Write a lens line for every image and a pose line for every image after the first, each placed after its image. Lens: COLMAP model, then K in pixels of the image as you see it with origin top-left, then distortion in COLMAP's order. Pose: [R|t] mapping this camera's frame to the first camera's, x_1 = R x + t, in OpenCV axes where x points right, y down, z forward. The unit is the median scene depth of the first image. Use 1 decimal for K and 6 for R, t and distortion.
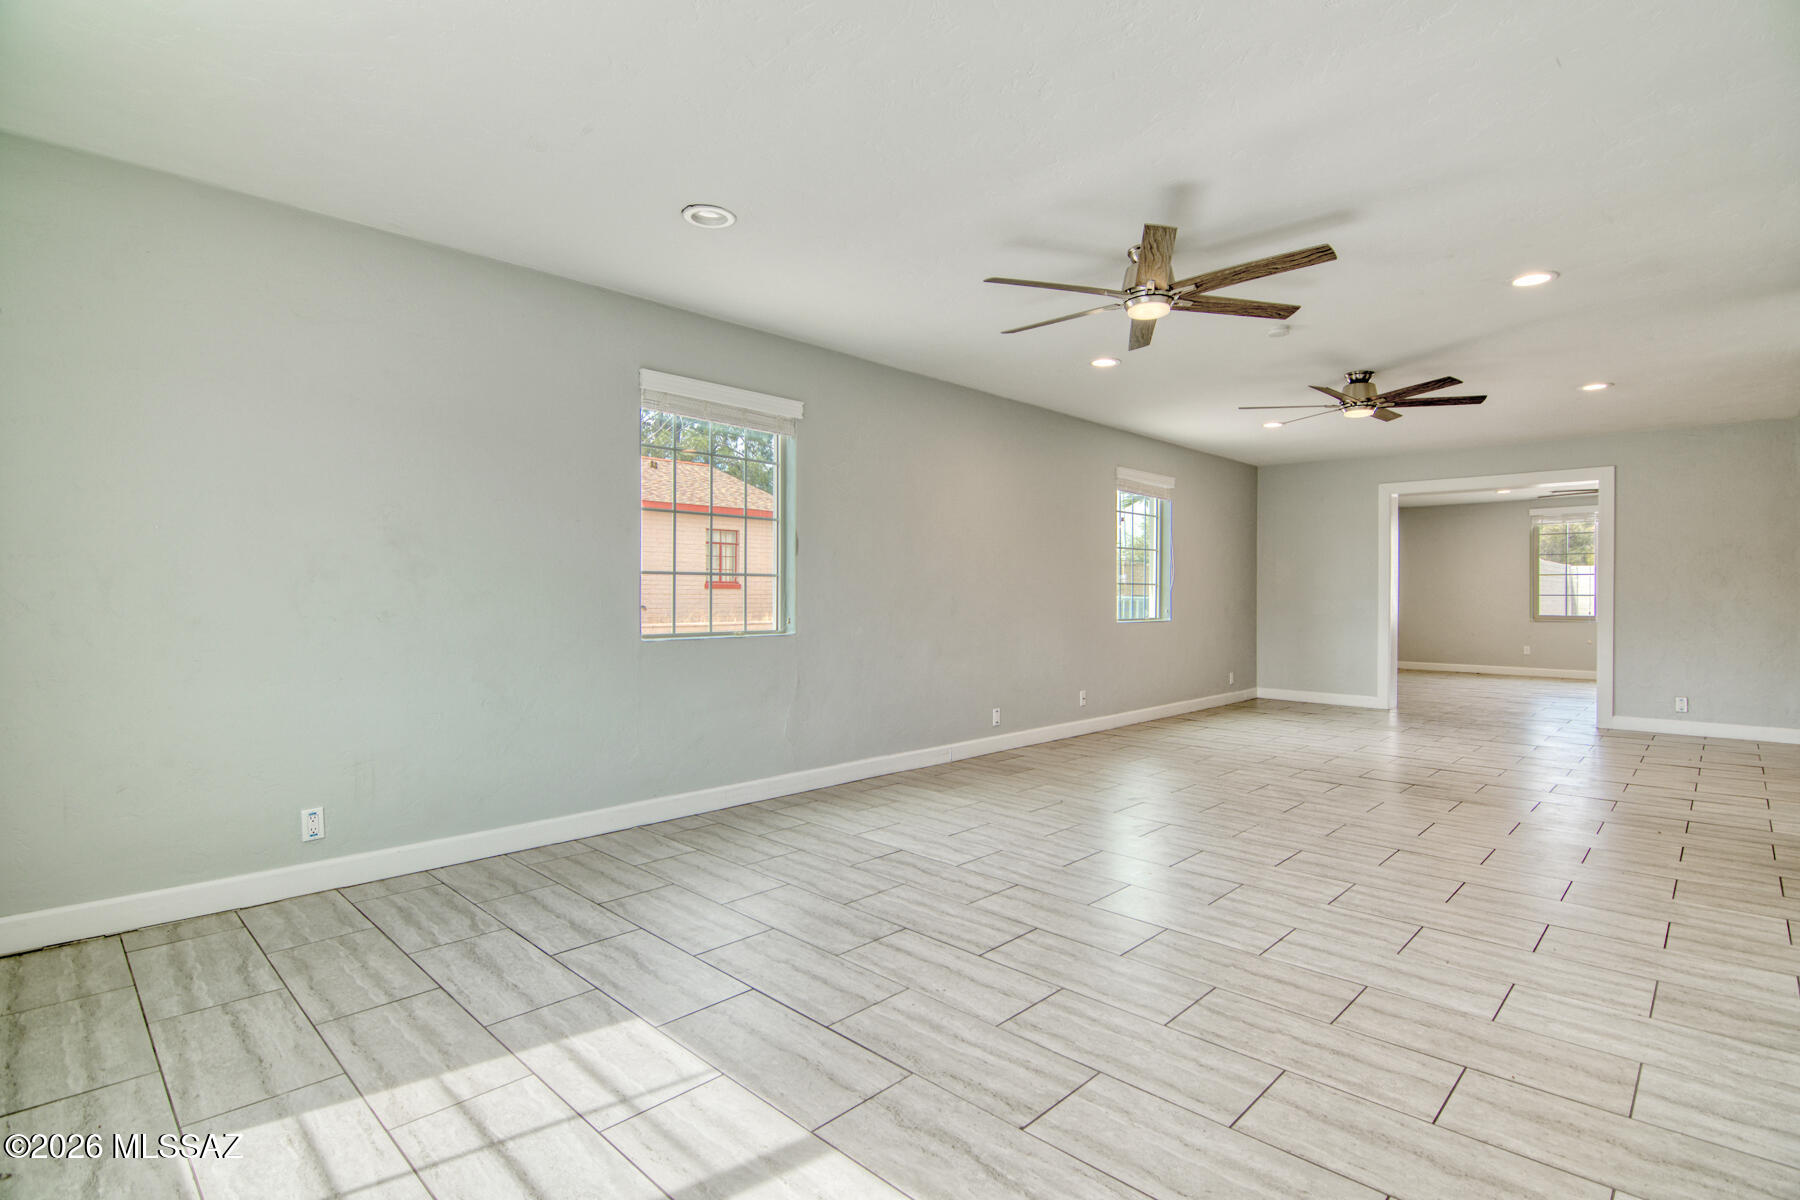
lens RADIAL K [[886.3, 0, 908.0], [0, 886.3, 599.2], [0, 0, 1]] dist [-0.009338, -0.005385]
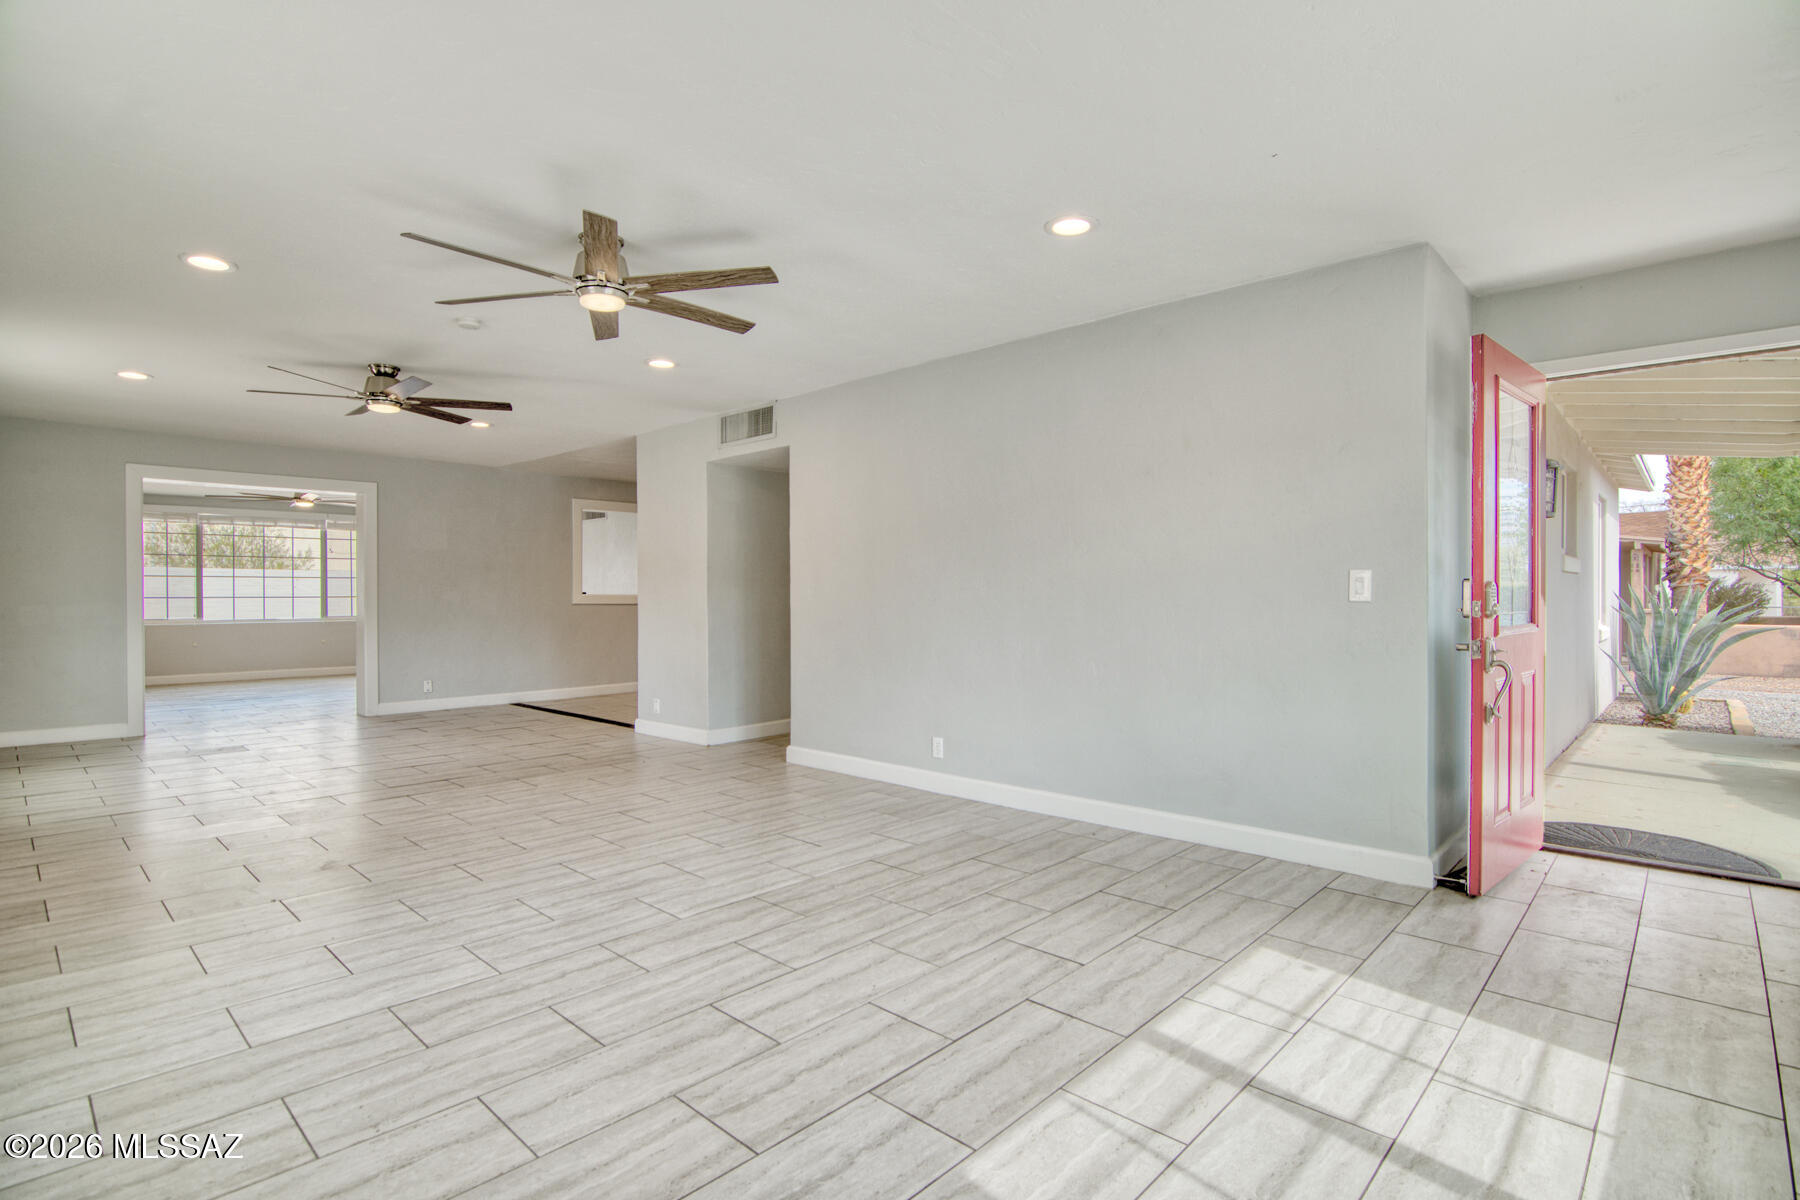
lens RADIAL K [[886.3, 0, 901.1], [0, 886.3, 598.6], [0, 0, 1]] dist [-0.009338, -0.005385]
pose [[-0.029860, -0.006861, 0.999531, -0.778952], [0.009150, 0.999933, 0.007137, -0.010342], [-0.999512, 0.009359, -0.029796, 0.791905]]
